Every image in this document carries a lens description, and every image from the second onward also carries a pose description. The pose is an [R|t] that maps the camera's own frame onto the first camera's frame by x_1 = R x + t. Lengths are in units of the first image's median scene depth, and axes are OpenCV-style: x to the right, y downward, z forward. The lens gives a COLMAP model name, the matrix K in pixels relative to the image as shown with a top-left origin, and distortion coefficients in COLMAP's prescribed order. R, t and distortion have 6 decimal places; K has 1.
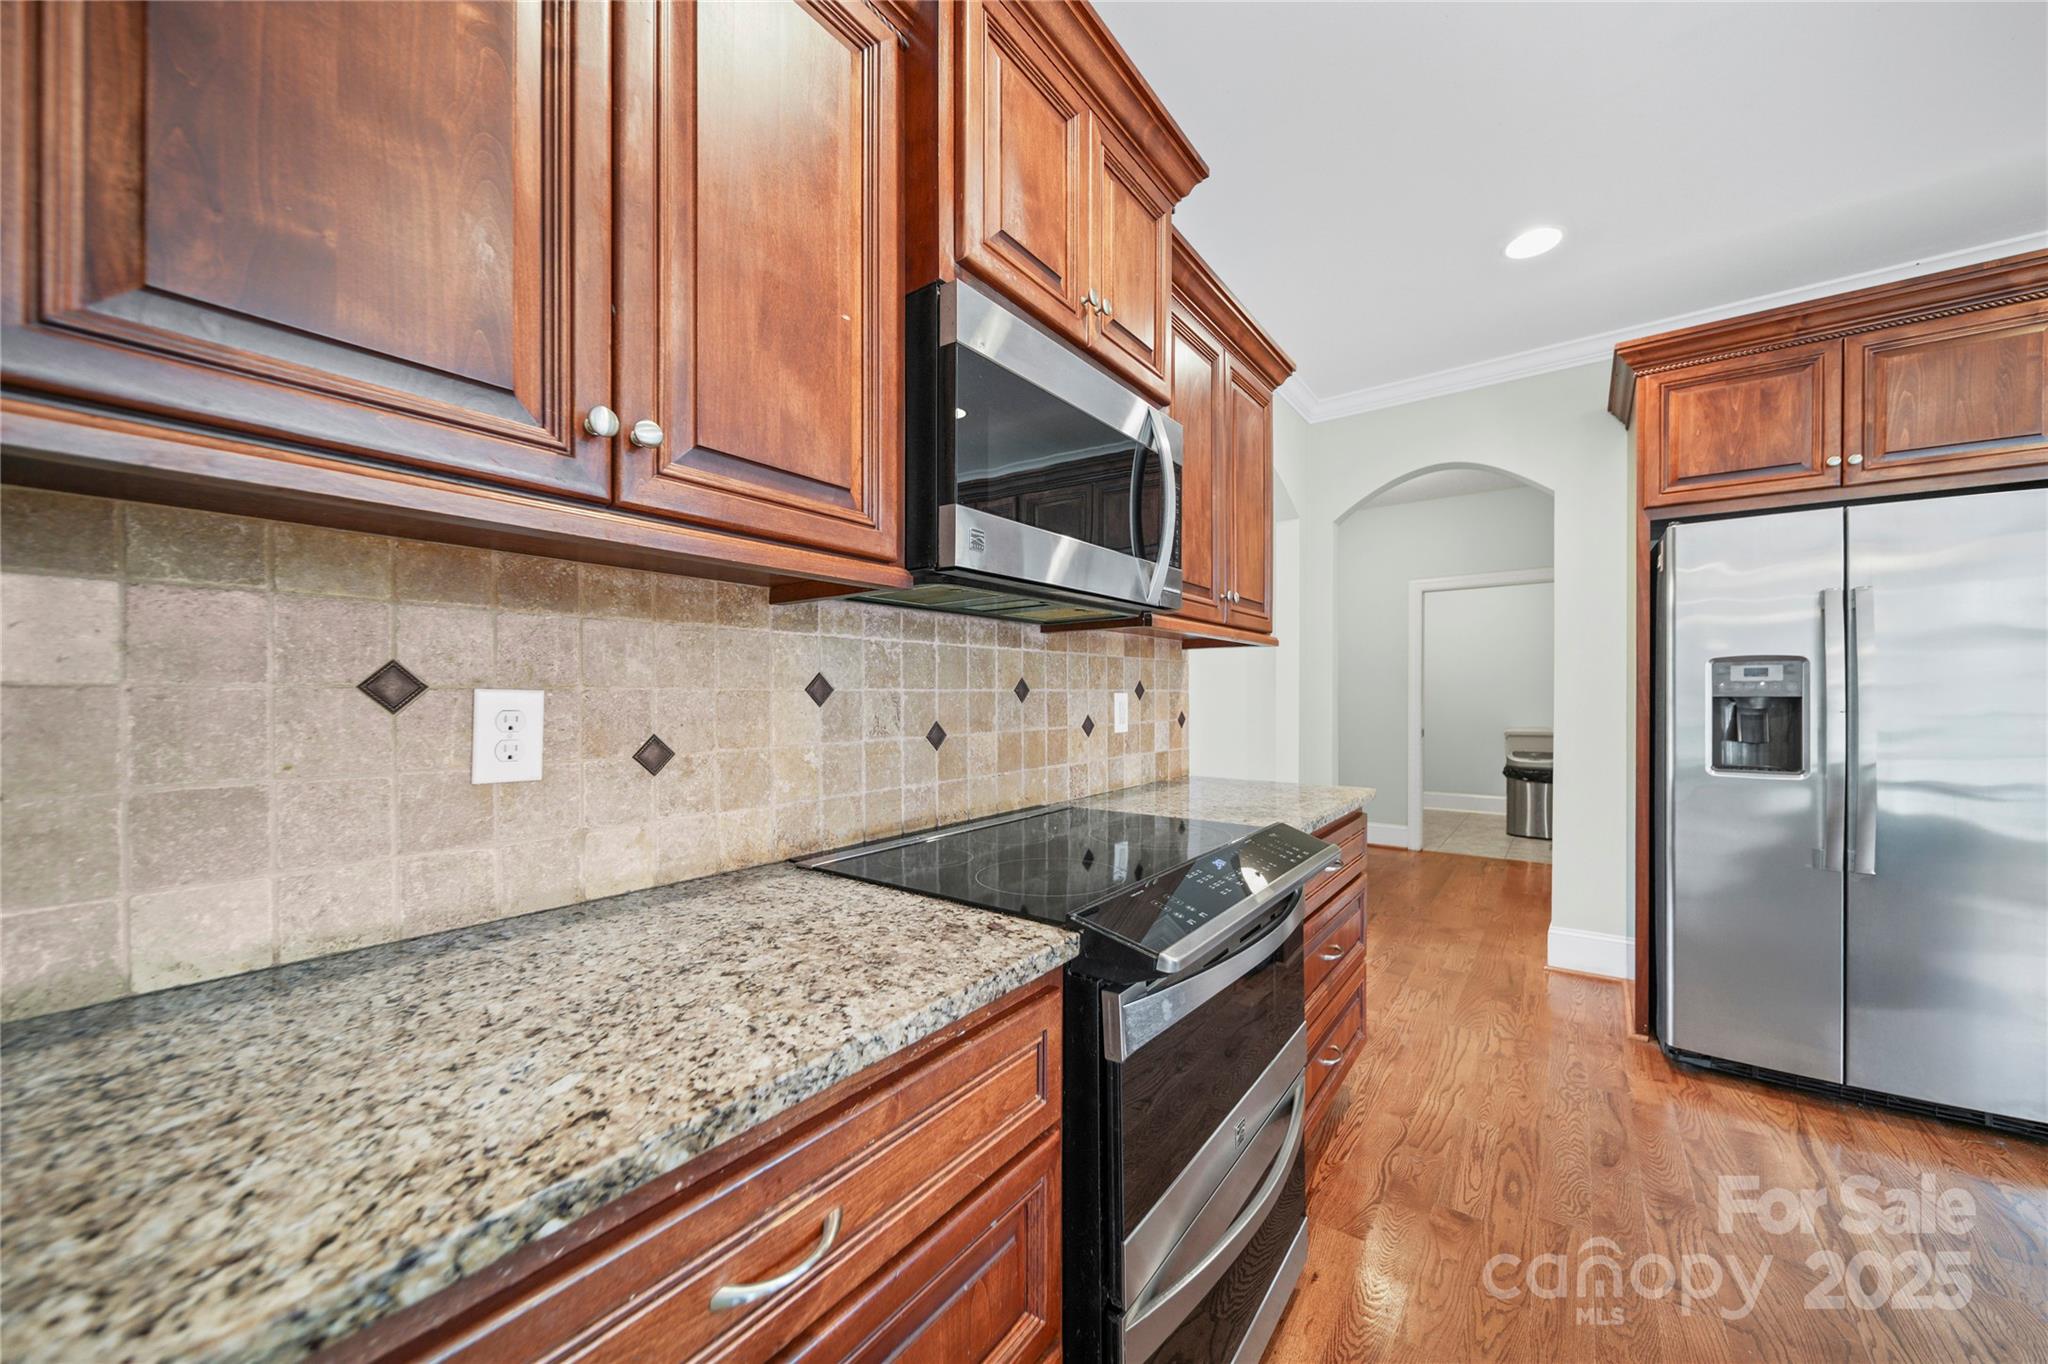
lens RADIAL K [[738.4, 0, 1019.9], [0, 738.4, 689.4], [0, 0, 1]] dist [-0.001018, -0.000510]
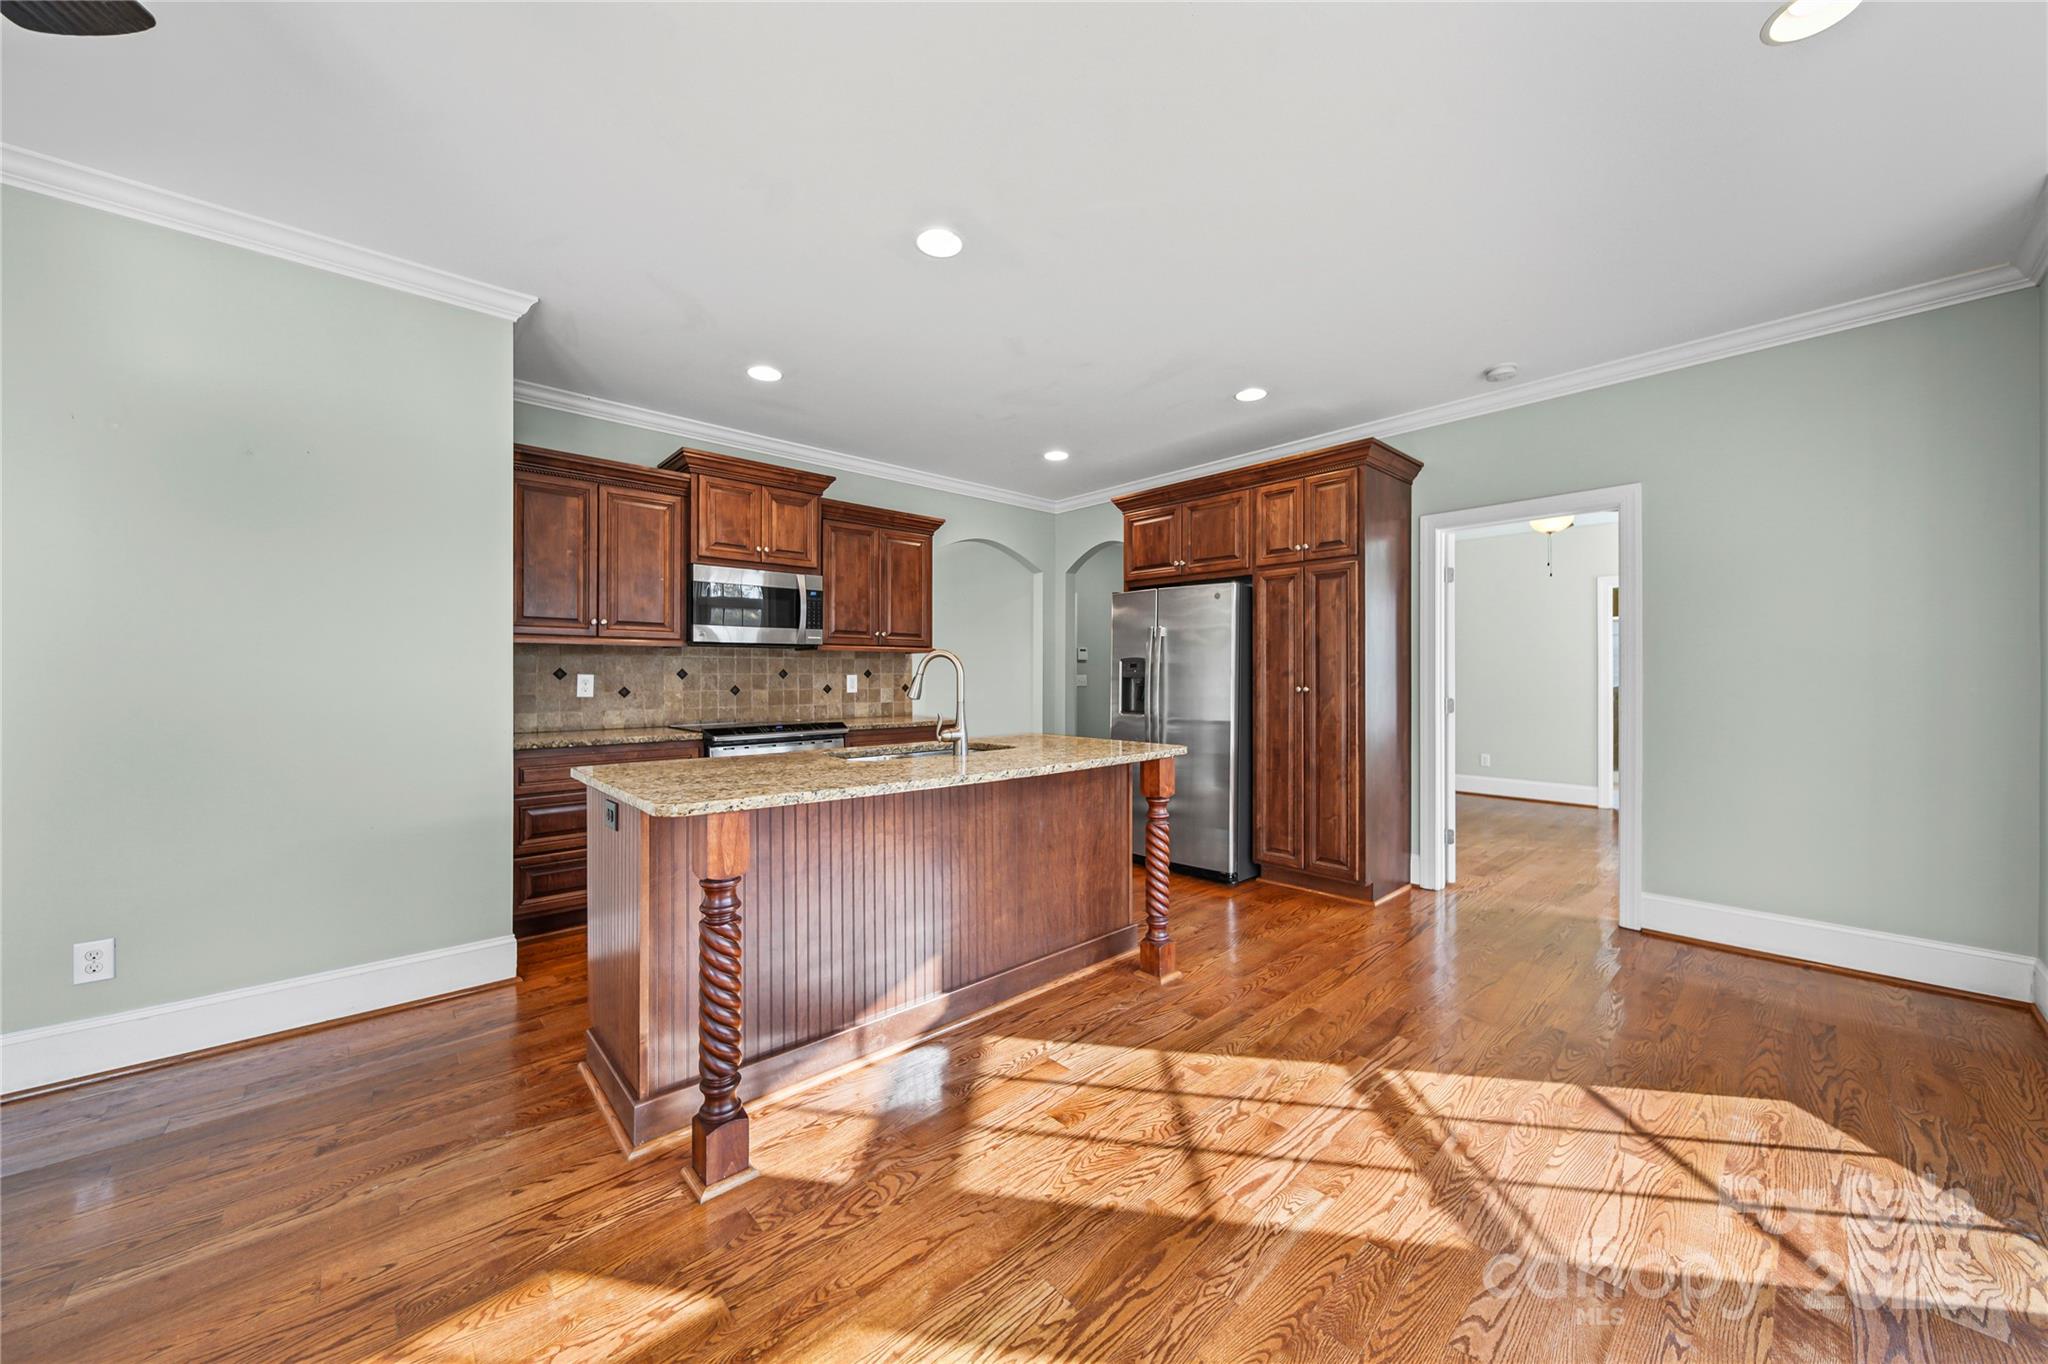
lens RADIAL K [[738.4, 0, 1025.6], [0, 738.4, 675.2], [0, 0, 1]] dist [-0.001018, -0.000510]
pose [[0.983848, -0.001507, -0.178998, 1.480521], [0.002324, 0.999988, 0.004356, -0.004547], [0.178989, -0.004702, 0.983840, -1.571160]]
